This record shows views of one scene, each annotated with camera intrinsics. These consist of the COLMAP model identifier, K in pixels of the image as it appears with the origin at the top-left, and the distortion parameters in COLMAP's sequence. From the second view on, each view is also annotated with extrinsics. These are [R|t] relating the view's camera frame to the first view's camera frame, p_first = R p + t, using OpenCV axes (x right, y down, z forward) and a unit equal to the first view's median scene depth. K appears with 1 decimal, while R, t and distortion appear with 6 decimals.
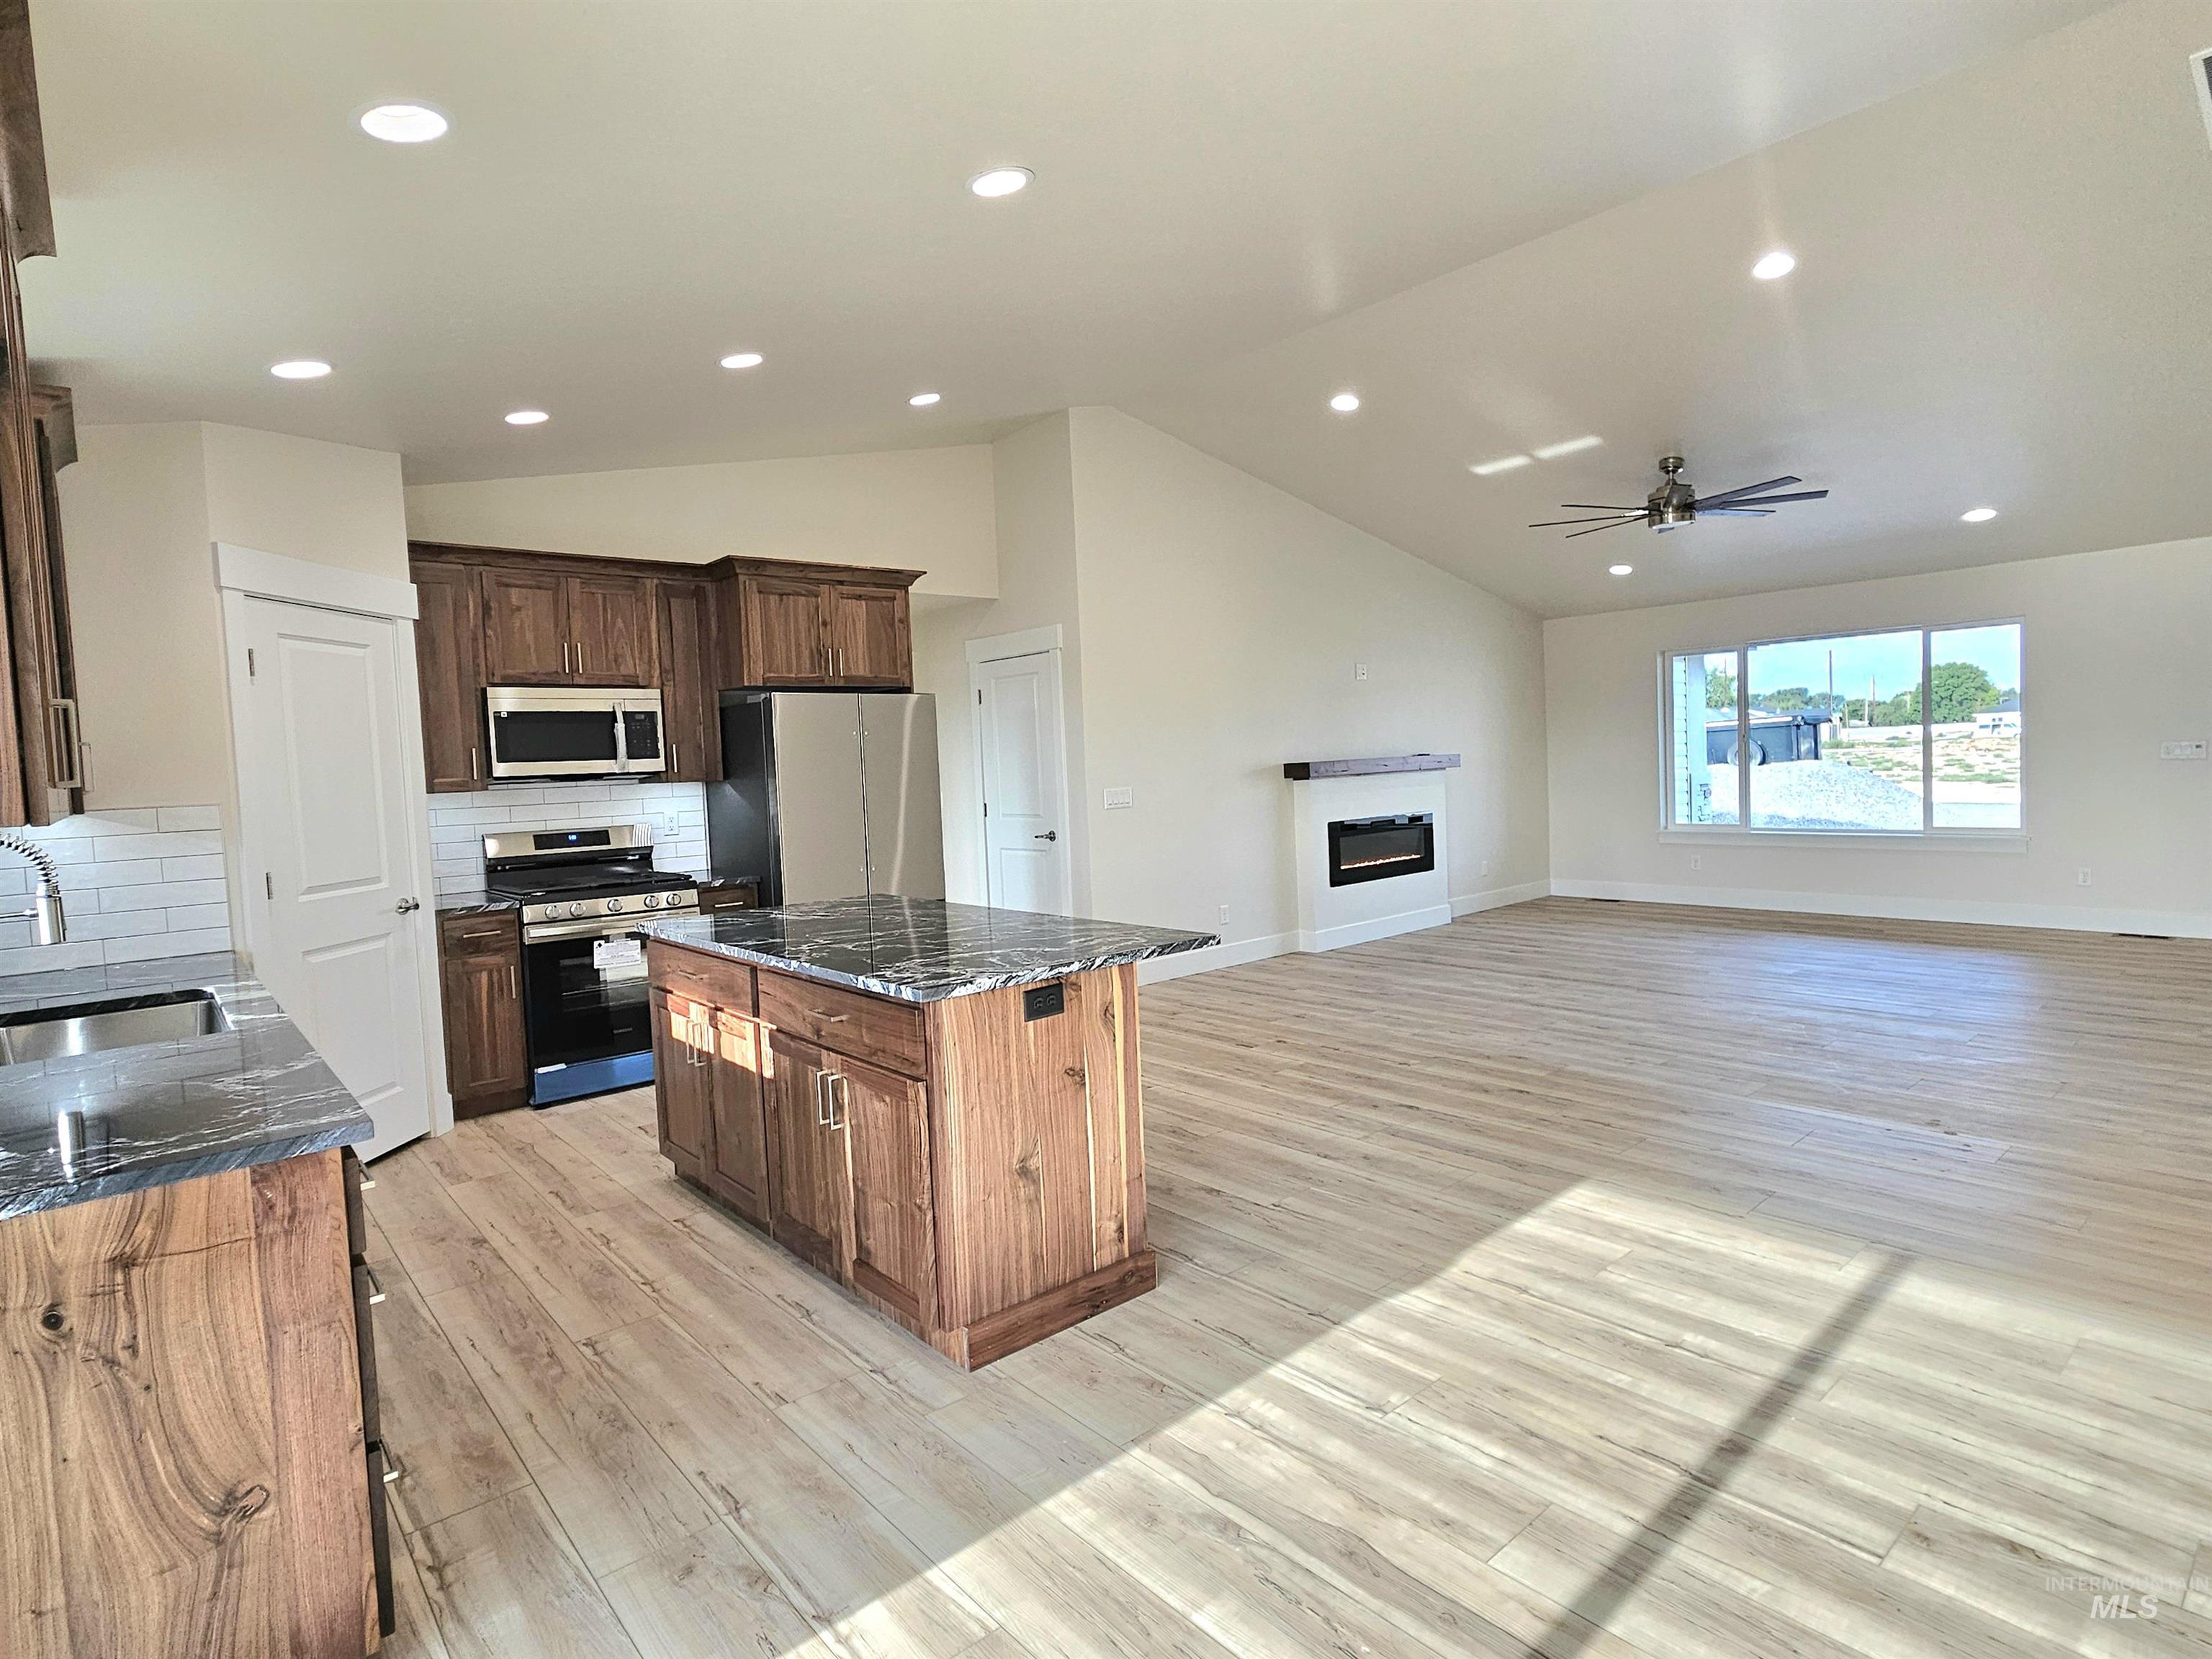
lens RADIAL K [[1150.7, 0, 1115.1], [0, 1150.7, 818.2], [0, 0, 1]] dist [-0.002016, 0.003568]
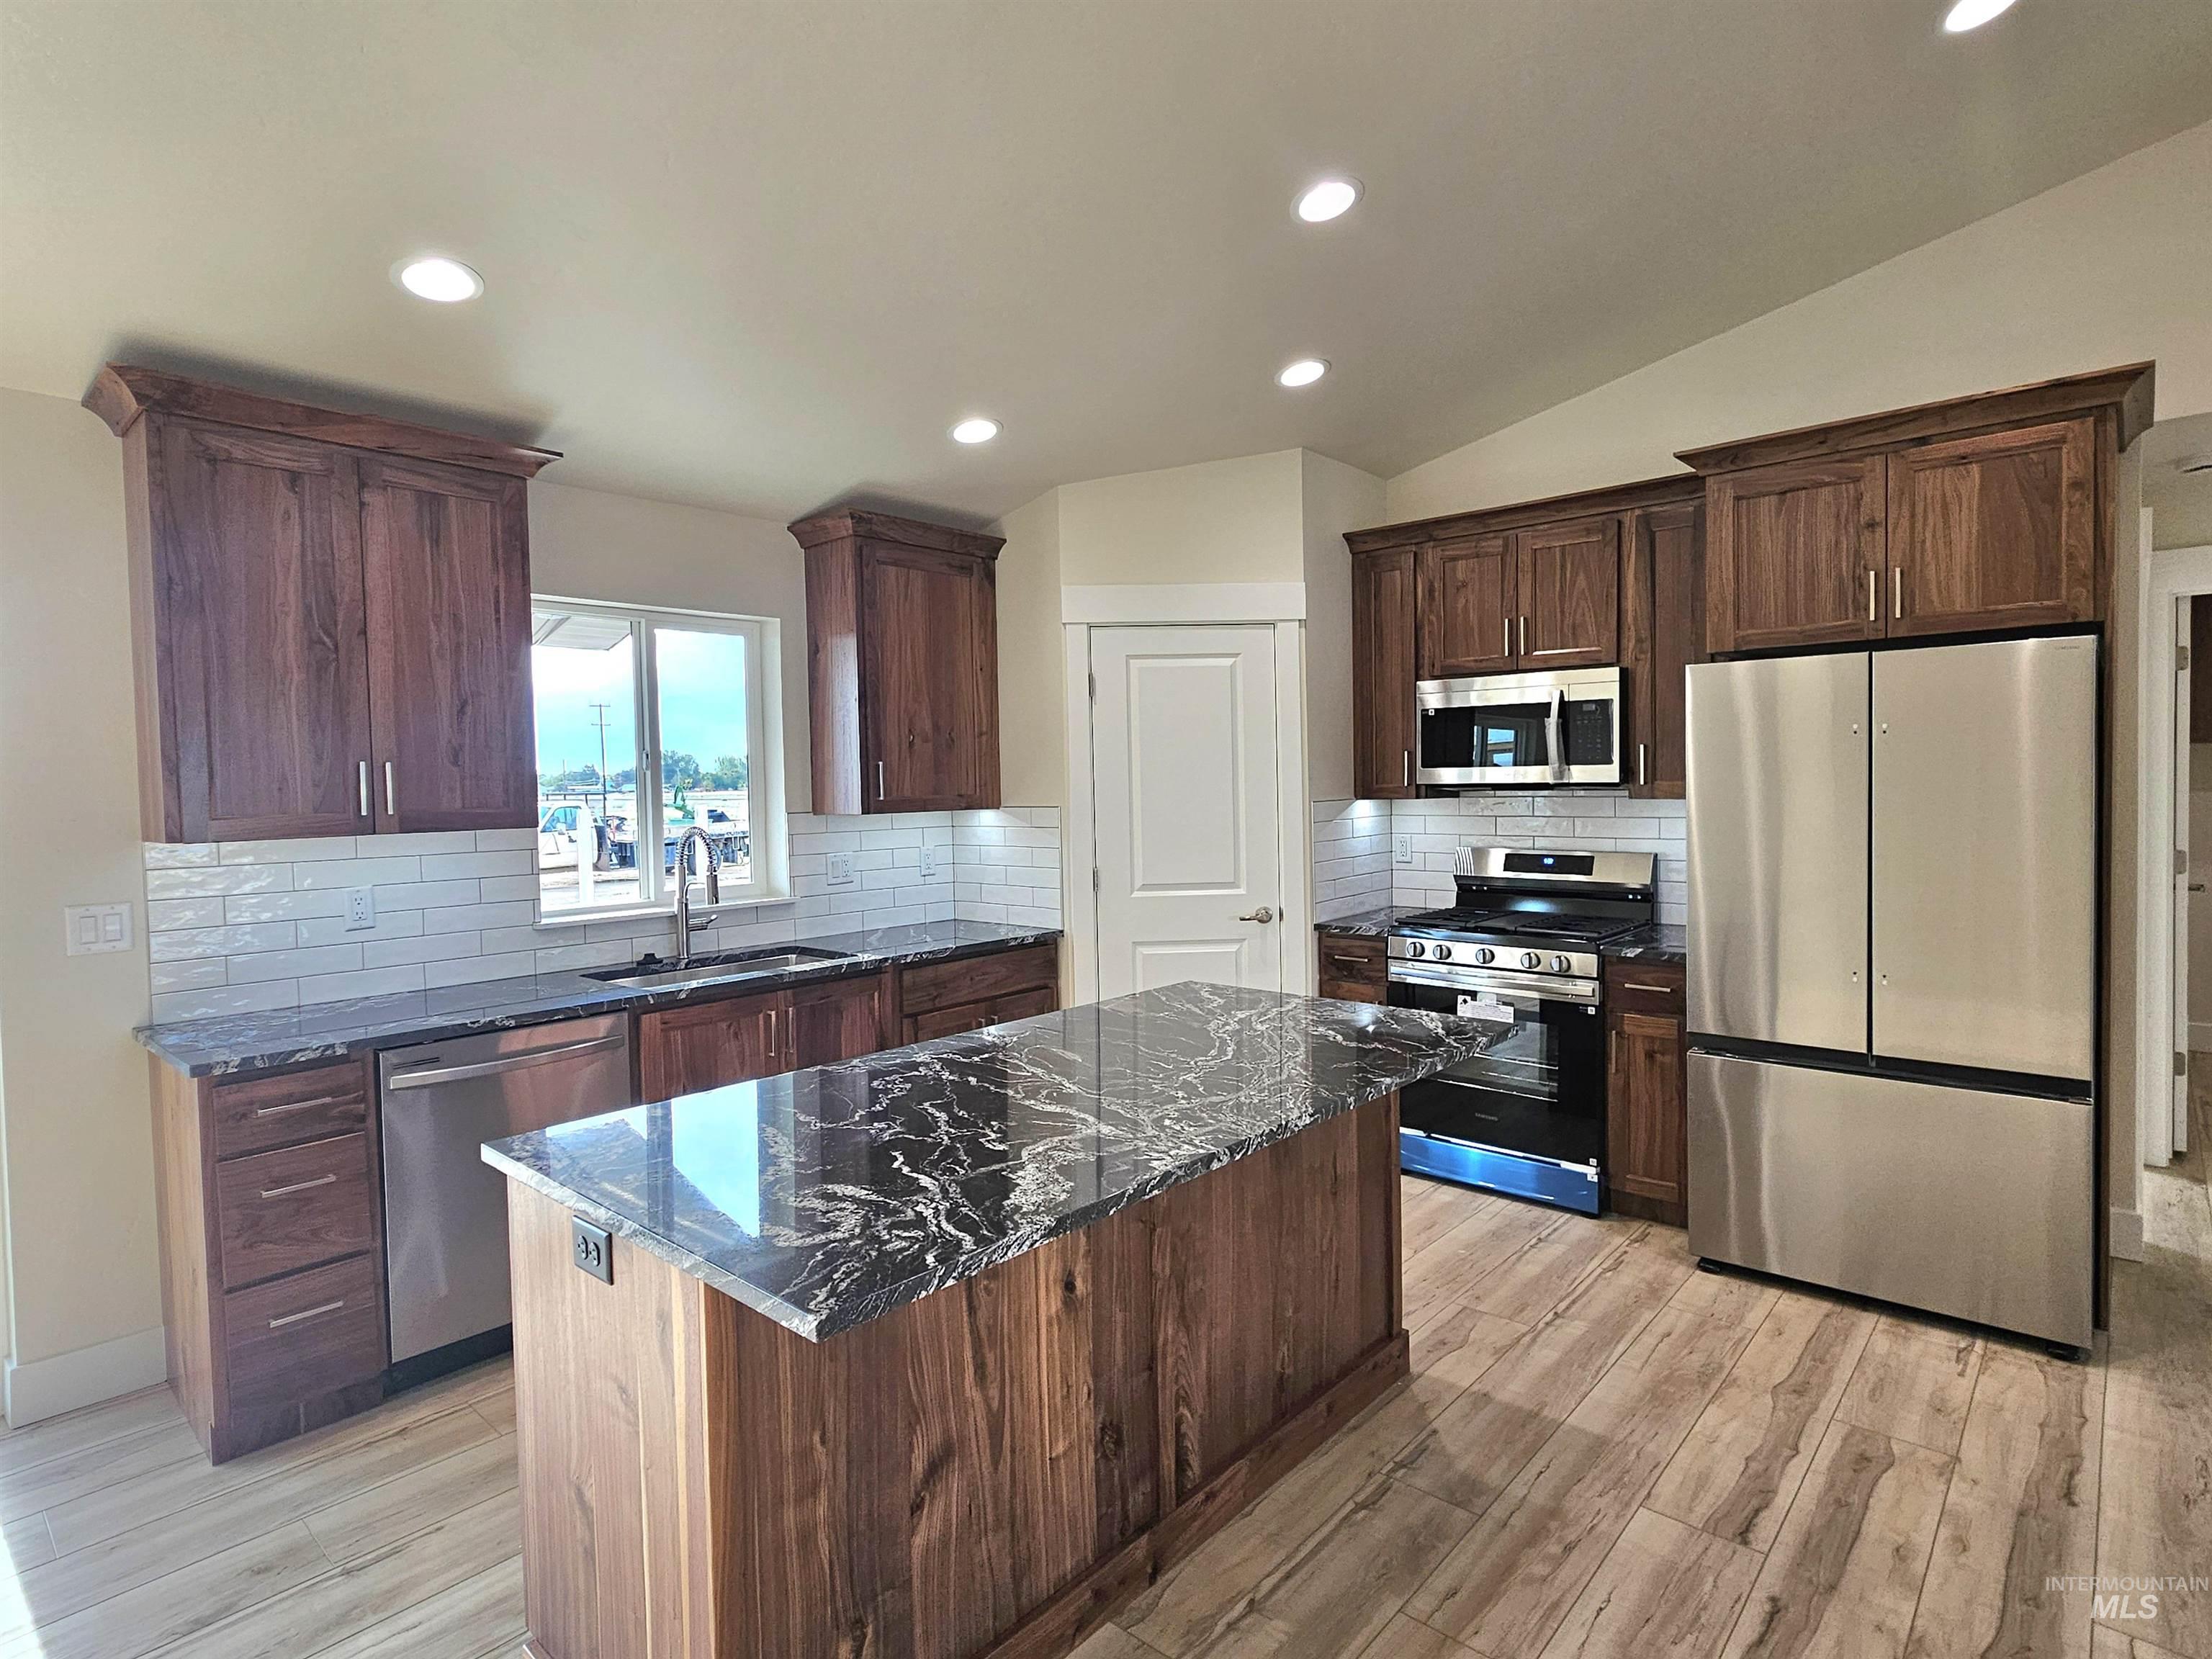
lens RADIAL K [[1150.7, 0, 1109.5], [0, 1150.7, 820.3], [0, 0, 1]] dist [-0.002016, 0.003568]
pose [[0.125063, 0.075409, -0.989279, 0.371433], [-0.036218, 0.996790, 0.071403, -0.077256], [0.991488, 0.026900, 0.127393, 0.810333]]
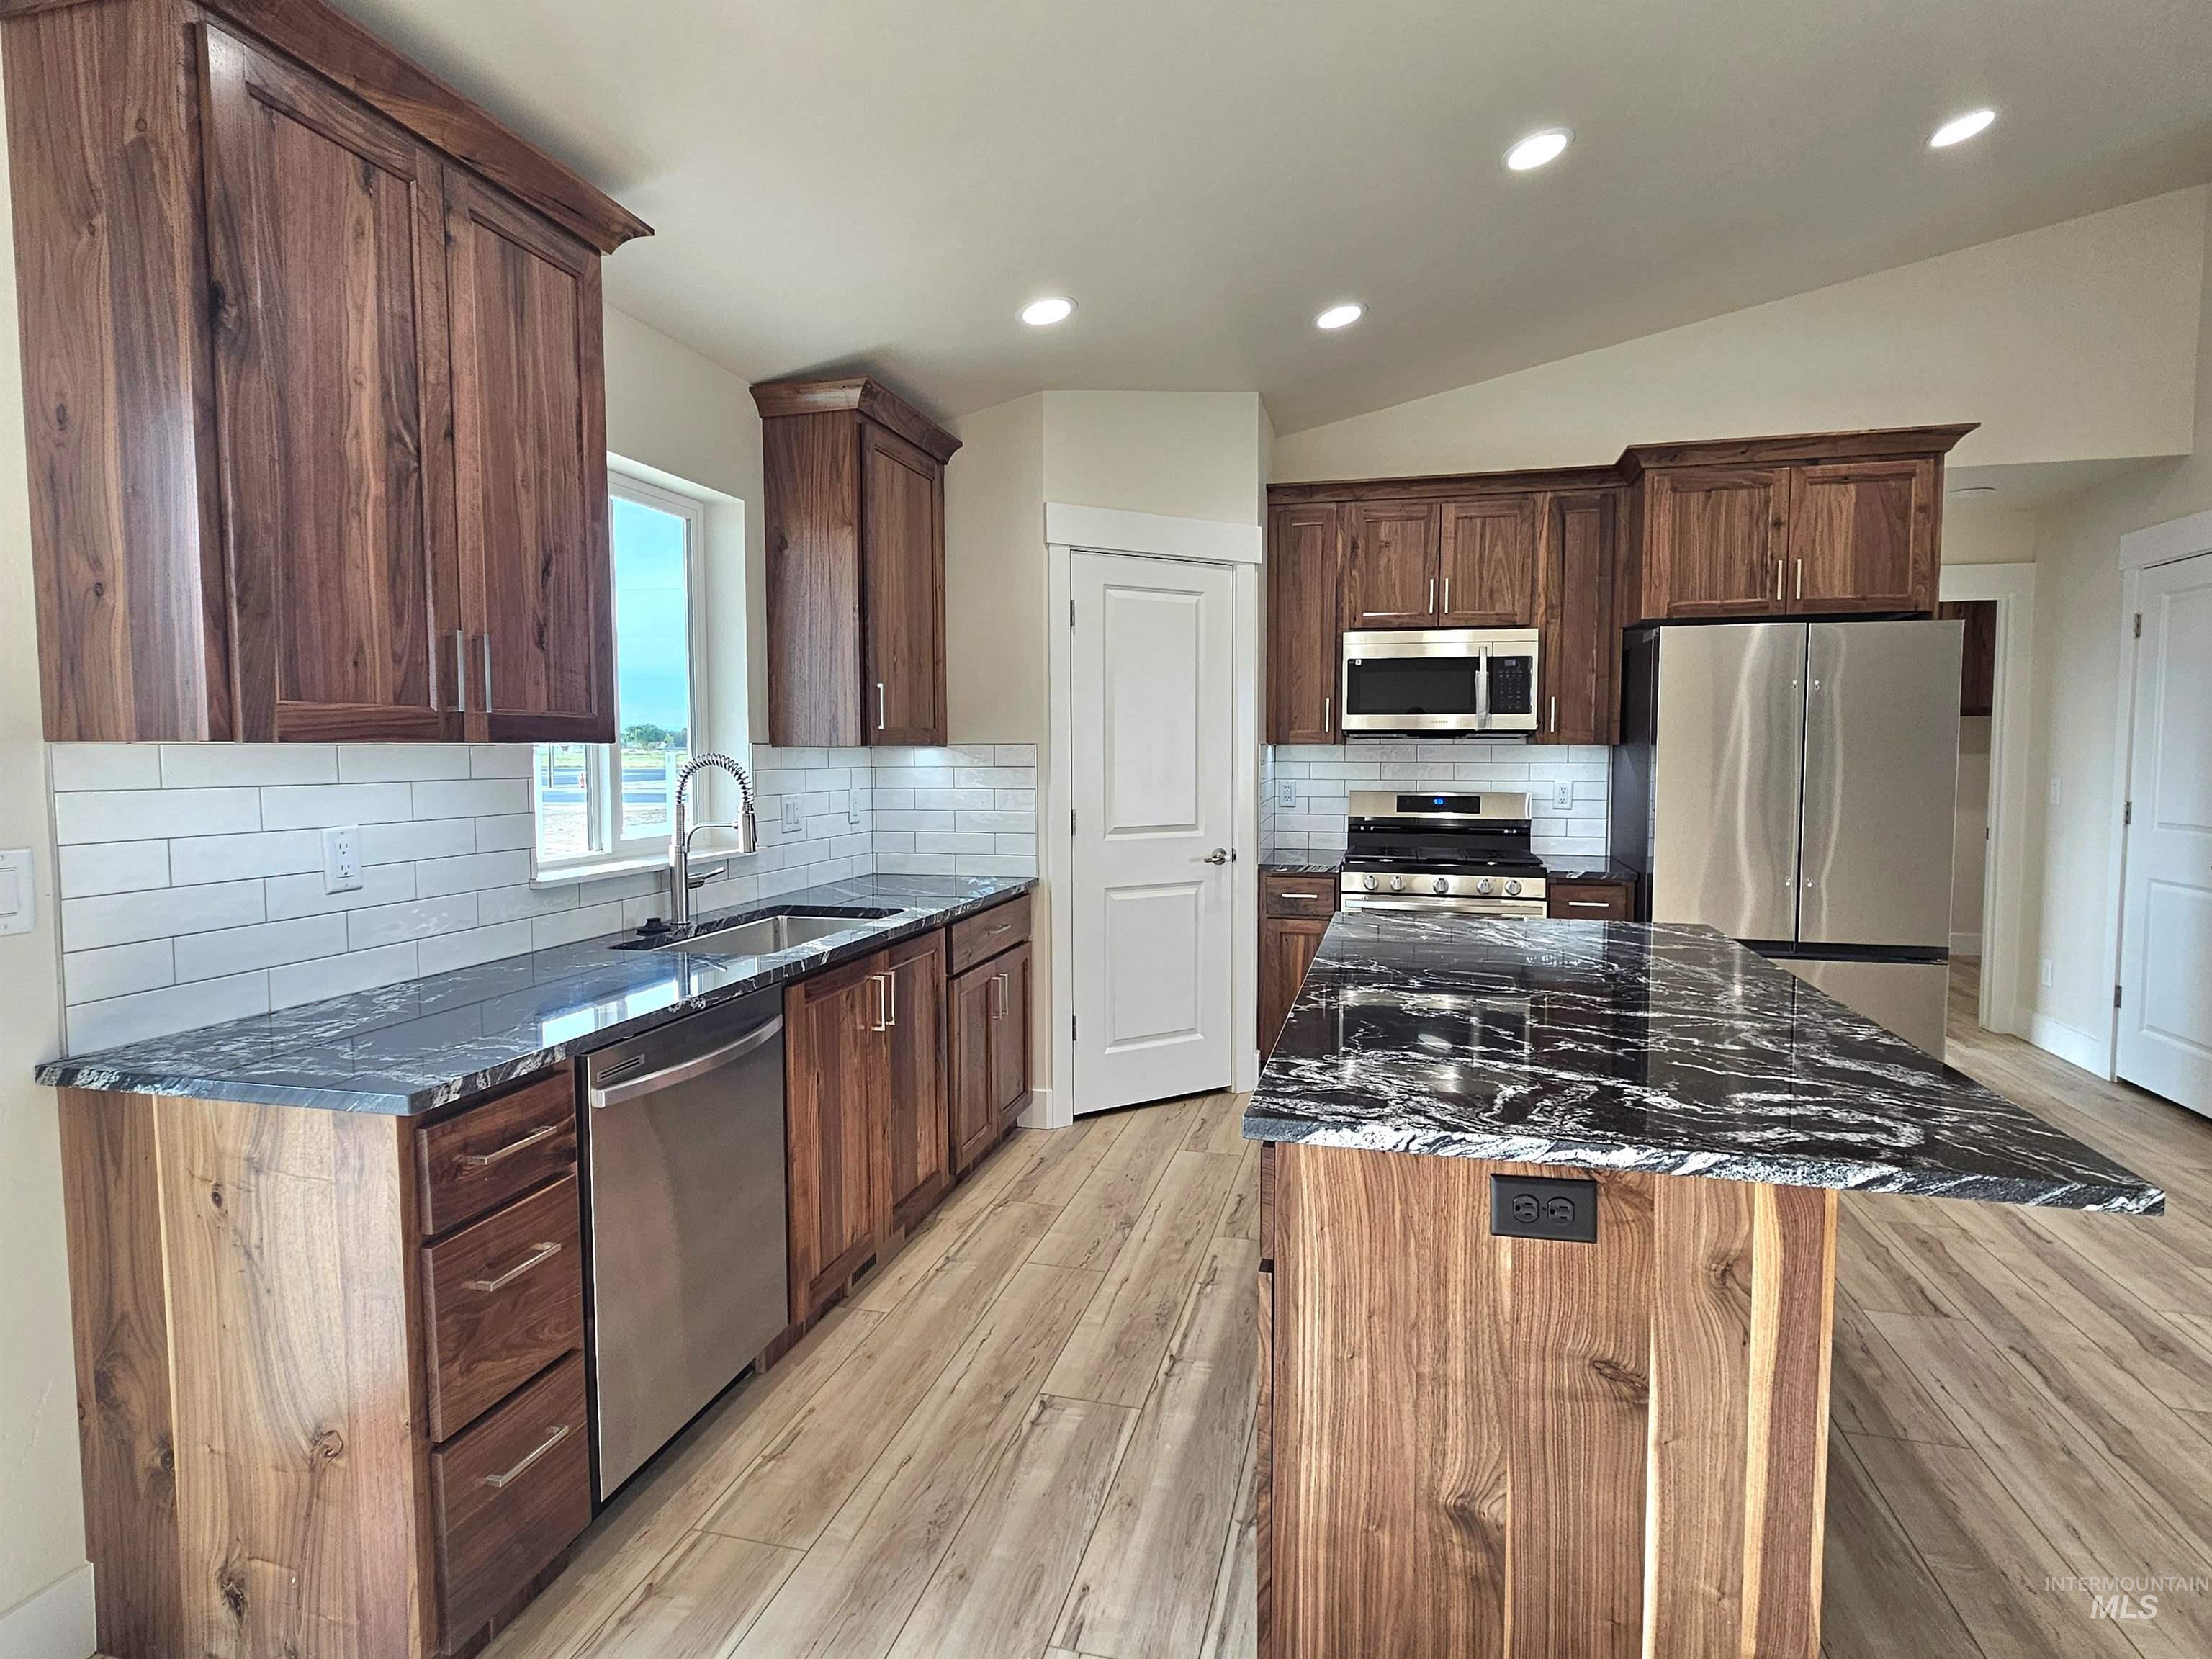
lens RADIAL K [[1150.7, 0, 1105.4], [0, 1150.7, 820.1], [0, 0, 1]] dist [-0.002016, 0.003568]
pose [[0.566479, 0.092656, -0.818850, 0.147994], [-0.065032, 0.995586, 0.067665, -0.016826], [0.821506, 0.014921, 0.570005, 0.386940]]
